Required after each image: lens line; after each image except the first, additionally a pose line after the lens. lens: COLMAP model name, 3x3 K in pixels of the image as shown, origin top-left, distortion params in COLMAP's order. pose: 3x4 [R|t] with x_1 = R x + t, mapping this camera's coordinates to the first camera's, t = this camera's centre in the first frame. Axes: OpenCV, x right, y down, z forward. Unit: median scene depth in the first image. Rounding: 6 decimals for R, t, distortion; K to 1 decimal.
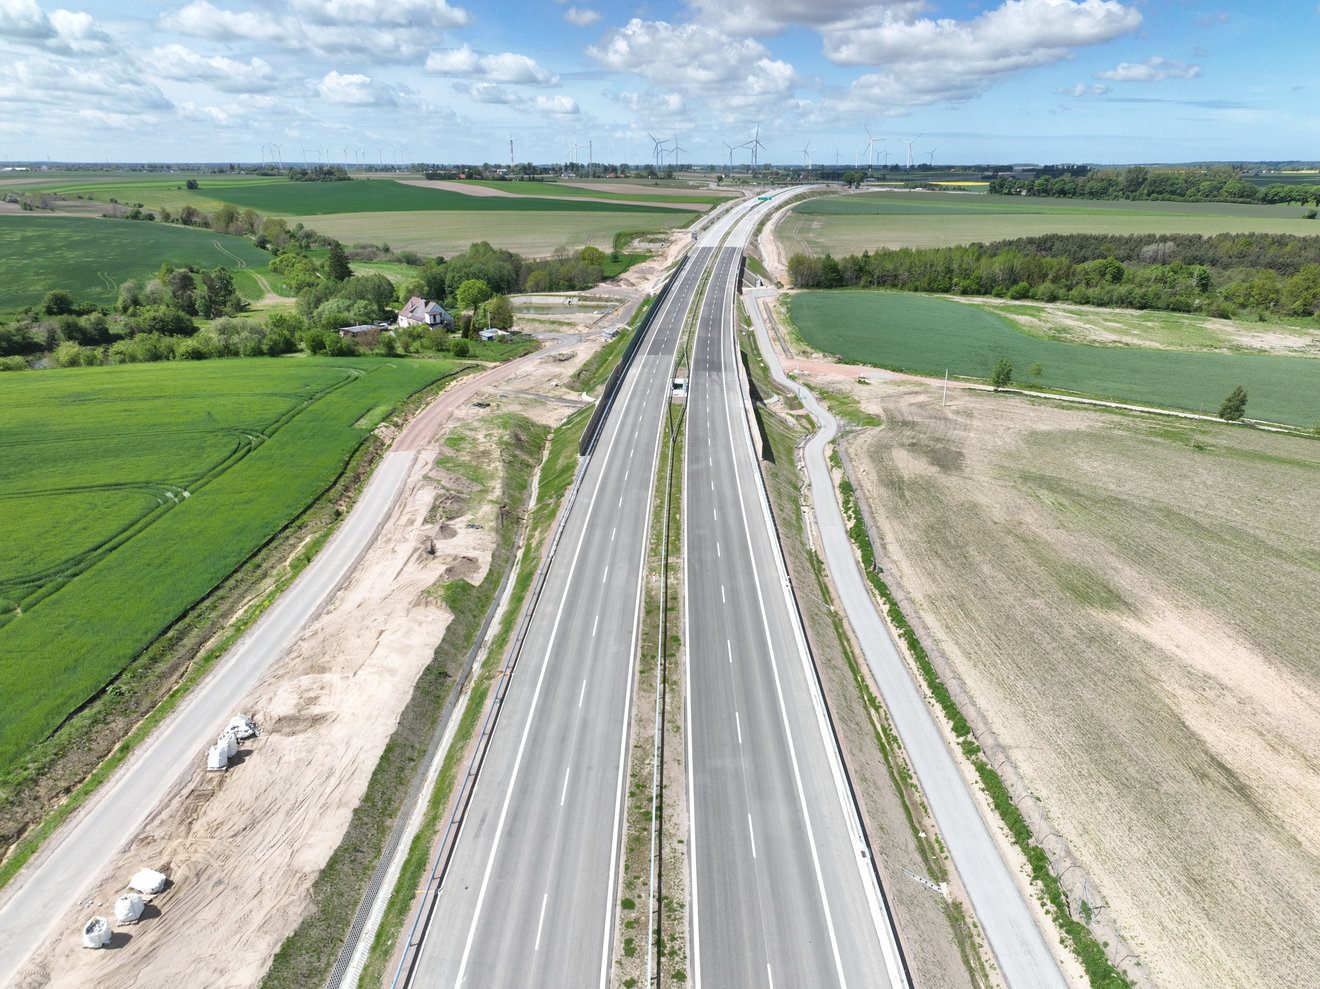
lens RADIAL K [[806.5, 0, 633.4], [0, 806.5, 492.9], [0, 0, 1]] dist [0.002129, 0.005175]
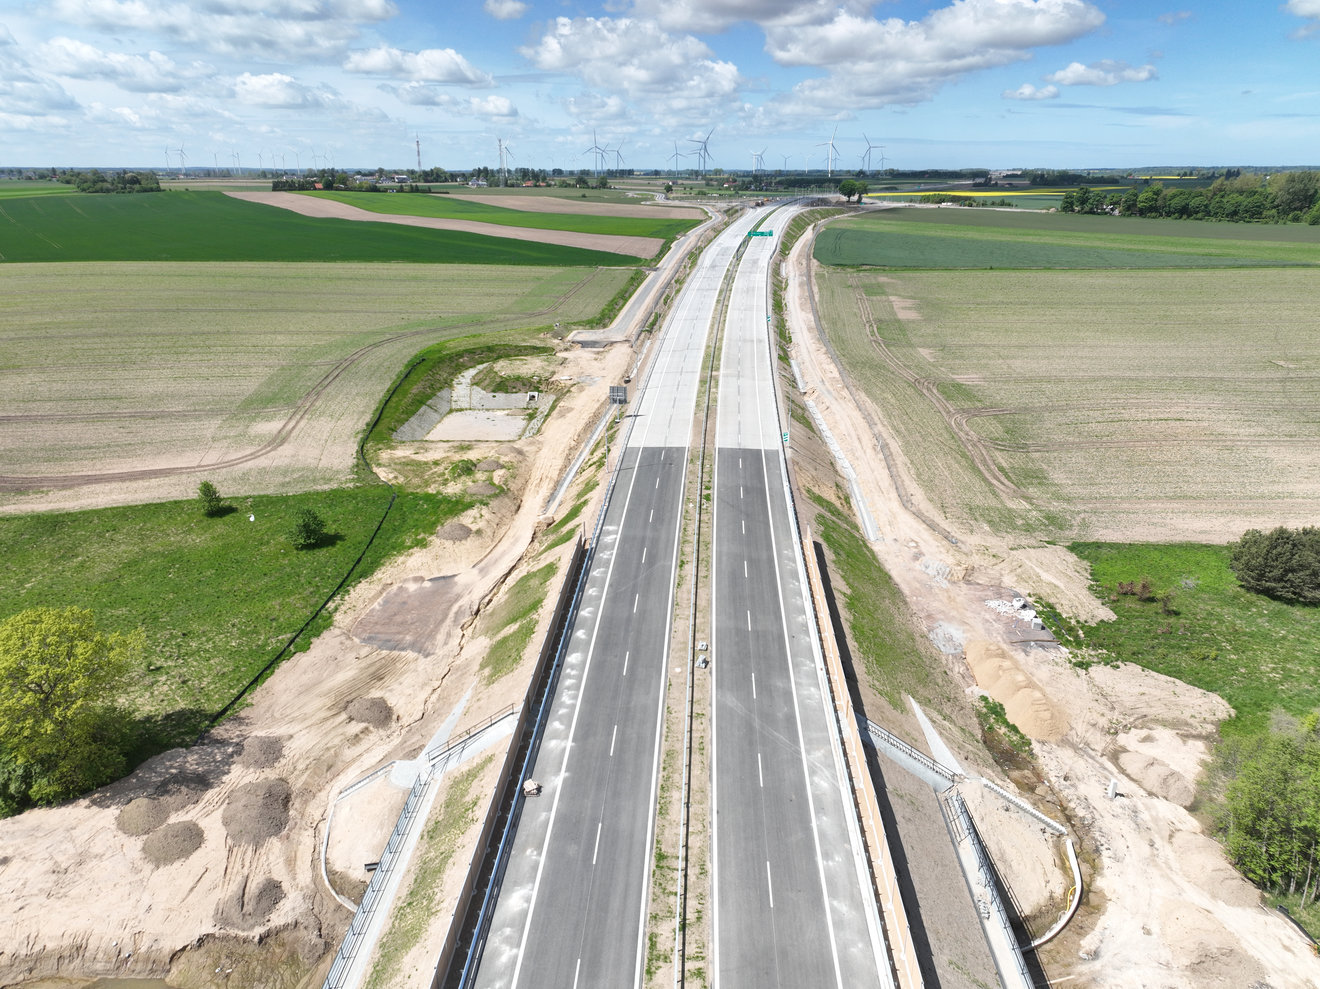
lens RADIAL K [[796.6, 0, 668.6], [0, 796.6, 491.7], [0, 0, 1]] dist [0.005868, 0.002490]
pose [[0.994523, -0.039506, 0.096759, 0.034248], [0.039750, 0.999209, -0.000587, -0.150630], [-0.096659, 0.004430, 0.995308, 0.369407]]
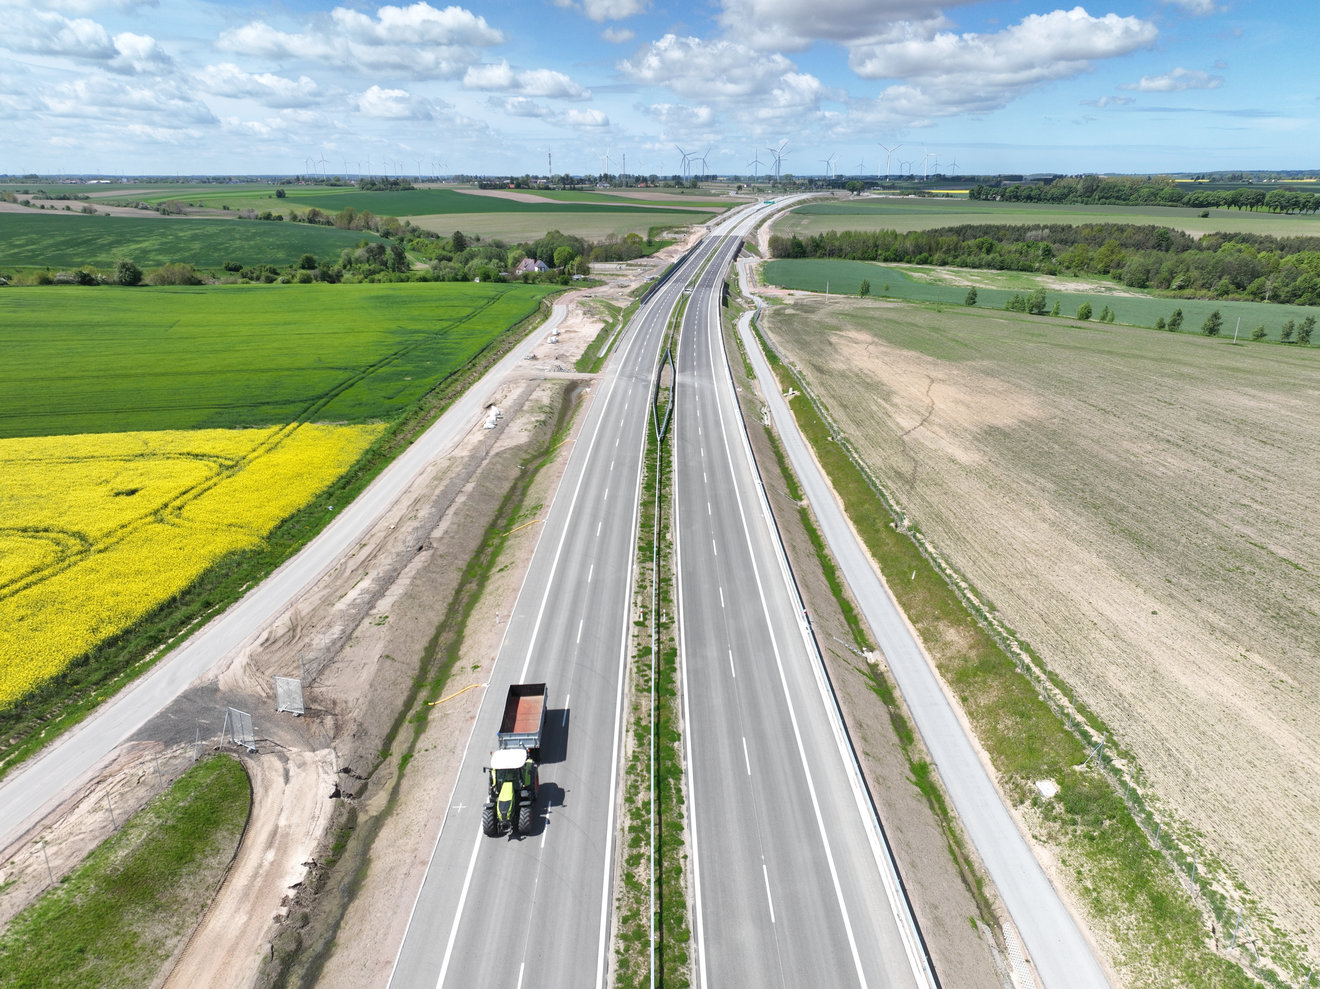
lens RADIAL K [[807.8, 0, 615.0], [0, 807.8, 496.6], [0, 0, 1]] dist [0.002448, 0.002709]
pose [[0.998577, 0.017385, -0.050411, -0.002238], [-0.017802, 0.999811, -0.007832, 0.076929], [0.050265, 0.008718, 0.998698, -0.188713]]
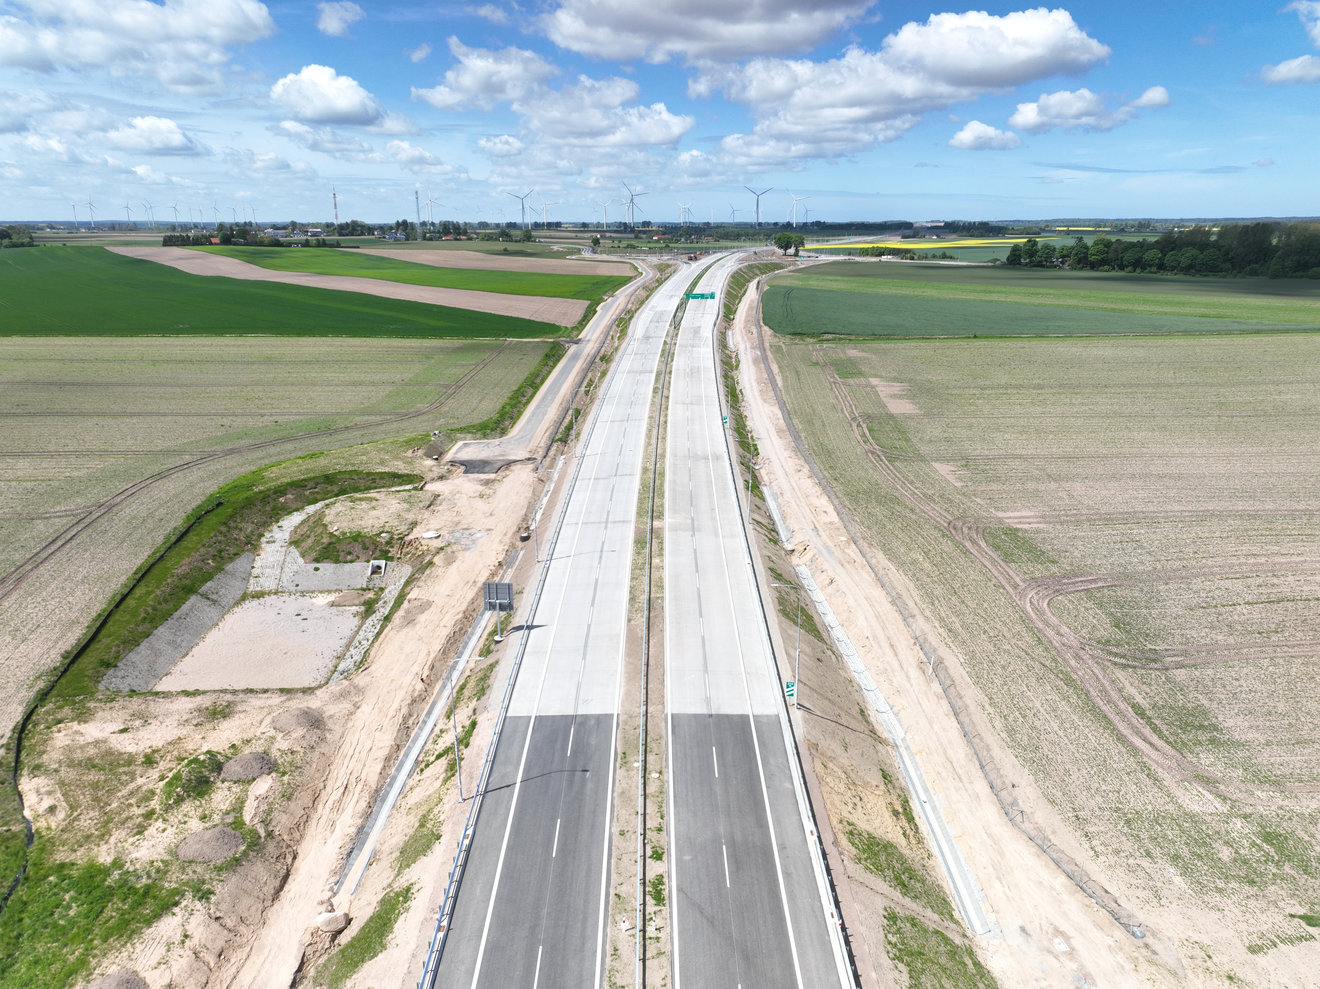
lens RADIAL K [[793.9, 0, 661.7], [0, 793.9, 503.8], [0, 0, 1]] dist [0.004215, 0.004563]
pose [[0.983758, -0.062296, 0.168342, 0.044907], [0.069903, 0.996766, -0.039639, -0.177797], [-0.165328, 0.050763, 0.984931, 0.435775]]
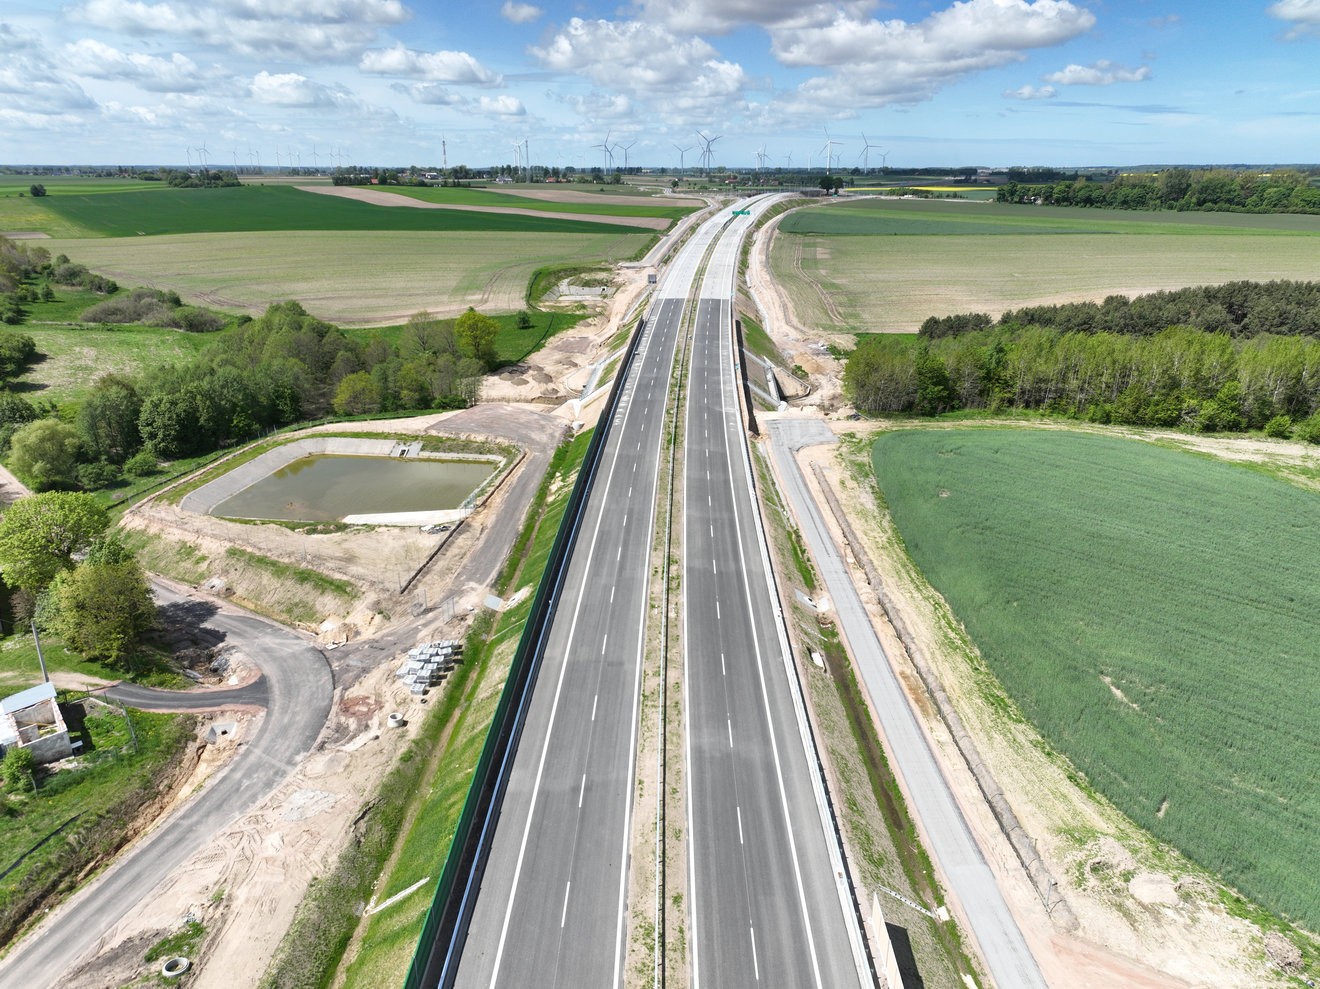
lens RADIAL K [[802.3, 0, 648.5], [0, 802.3, 493.4], [0, 0, 1]] dist [0.003386, 0.004336]
pose [[0.997167, -0.028408, 0.069647, 0.012706], [0.028465, 0.999595, 0.000175, -0.080325], [-0.069624, 0.001808, 0.997572, 0.197052]]
